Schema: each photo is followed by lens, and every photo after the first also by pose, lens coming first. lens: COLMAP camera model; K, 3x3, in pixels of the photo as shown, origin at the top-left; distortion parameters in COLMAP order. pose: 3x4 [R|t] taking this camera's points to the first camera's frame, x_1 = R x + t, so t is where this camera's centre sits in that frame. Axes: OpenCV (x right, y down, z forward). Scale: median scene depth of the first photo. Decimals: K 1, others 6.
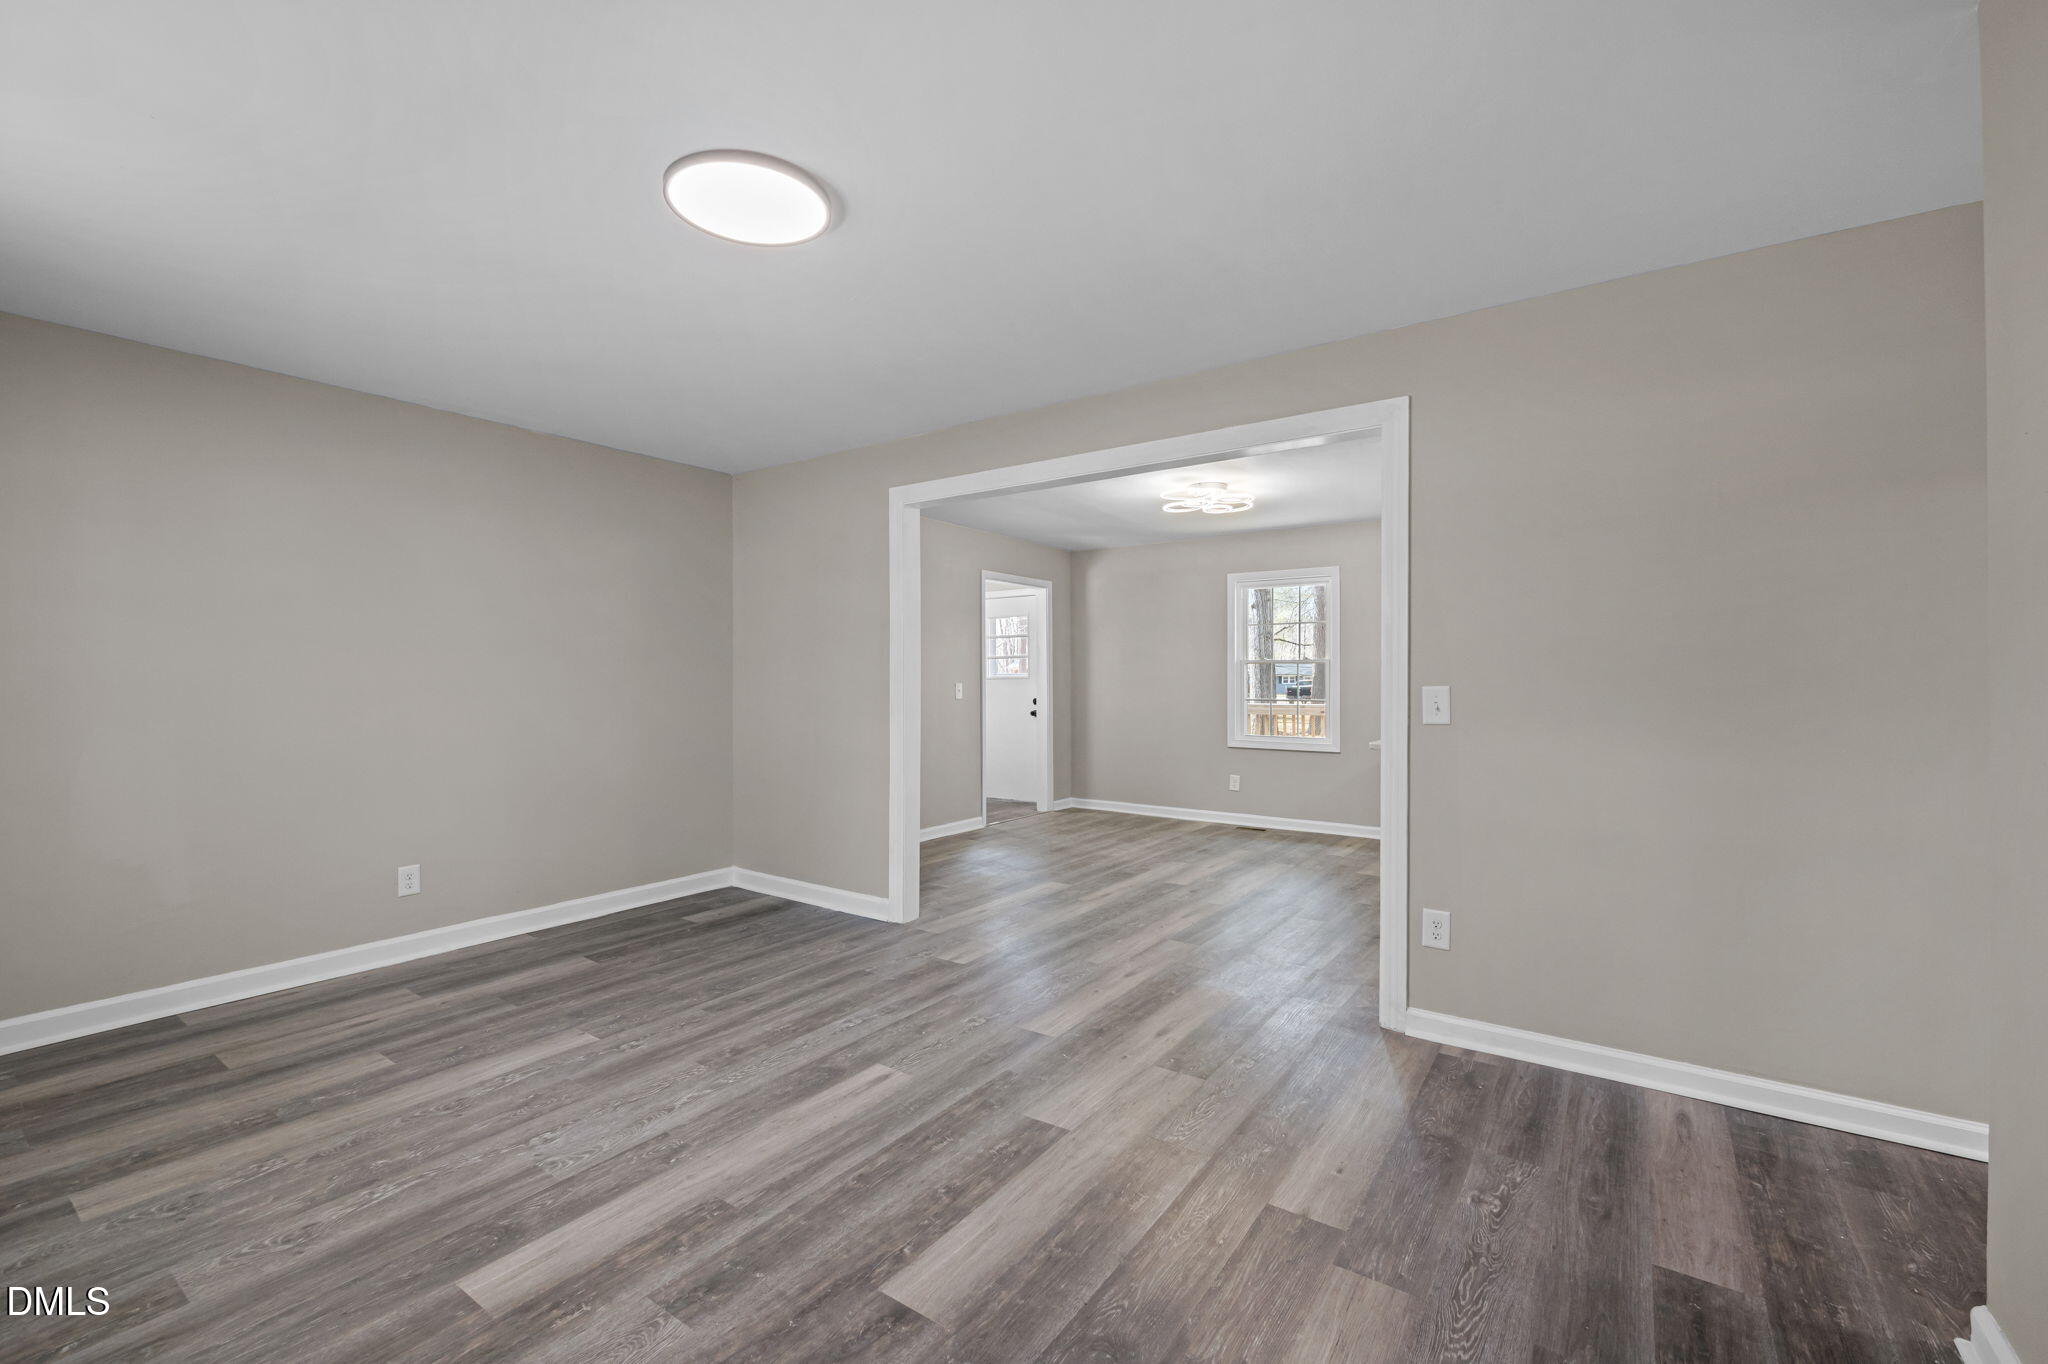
lens RADIAL K [[863.5, 0, 1023.6], [0, 863.5, 690.5], [0, 0, 1]] dist [-0.004817, 0.000591]
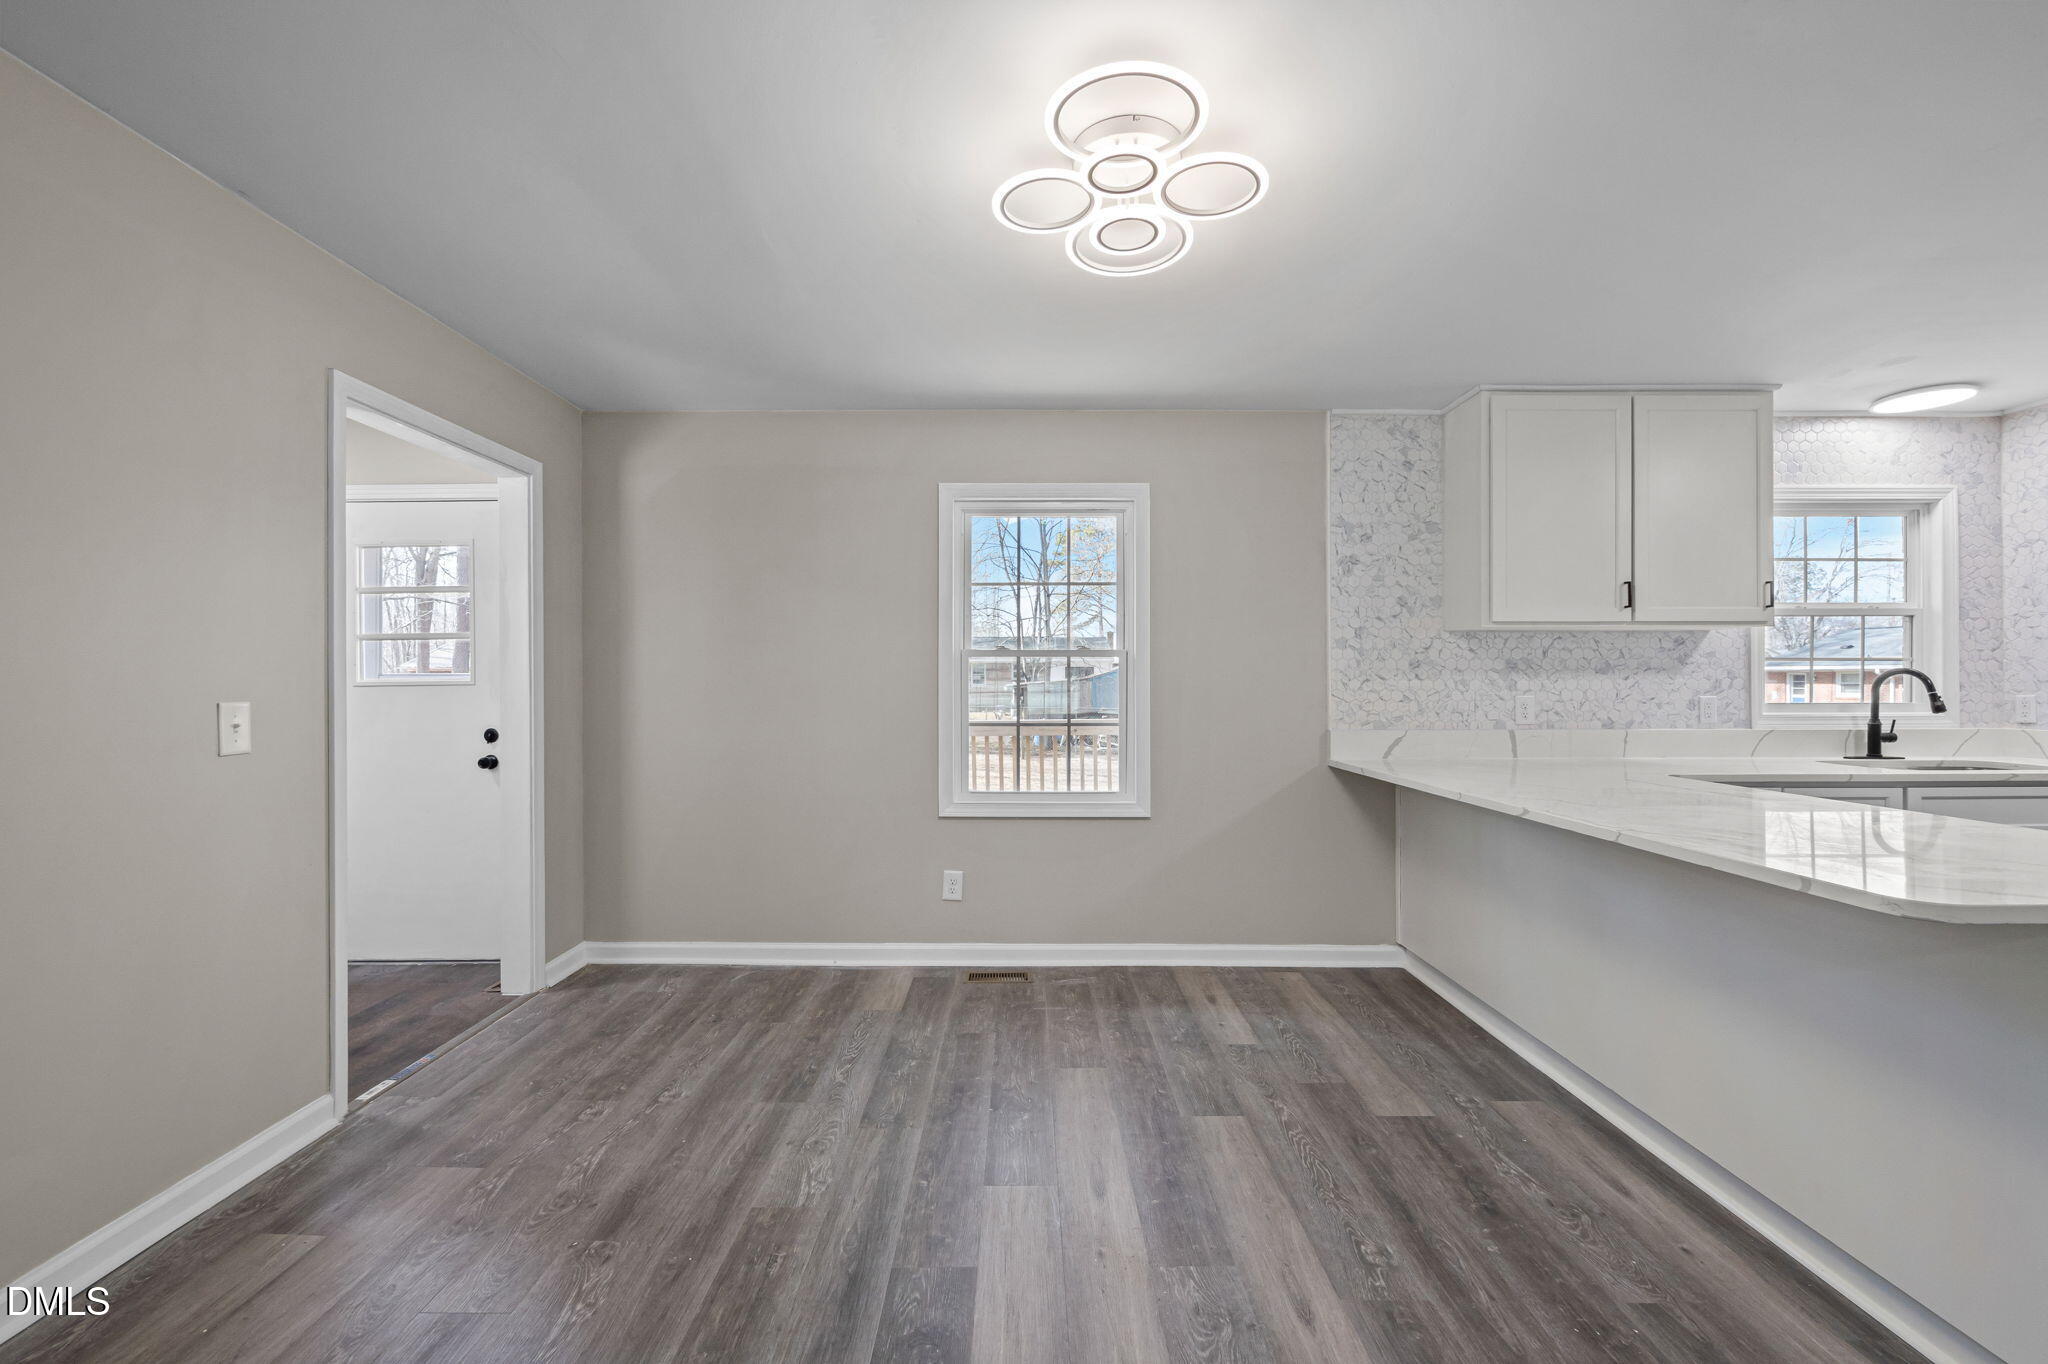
lens RADIAL K [[857.2, 0, 1021.3], [0, 857.2, 676.9], [0, 0, 1]] dist [-0.006829, 0.000932]
pose [[0.817277, 0.003274, 0.576236, -0.044550], [0.008148, 0.999818, -0.017237, -0.020208], [-0.576188, 0.018782, 0.817102, 1.191097]]
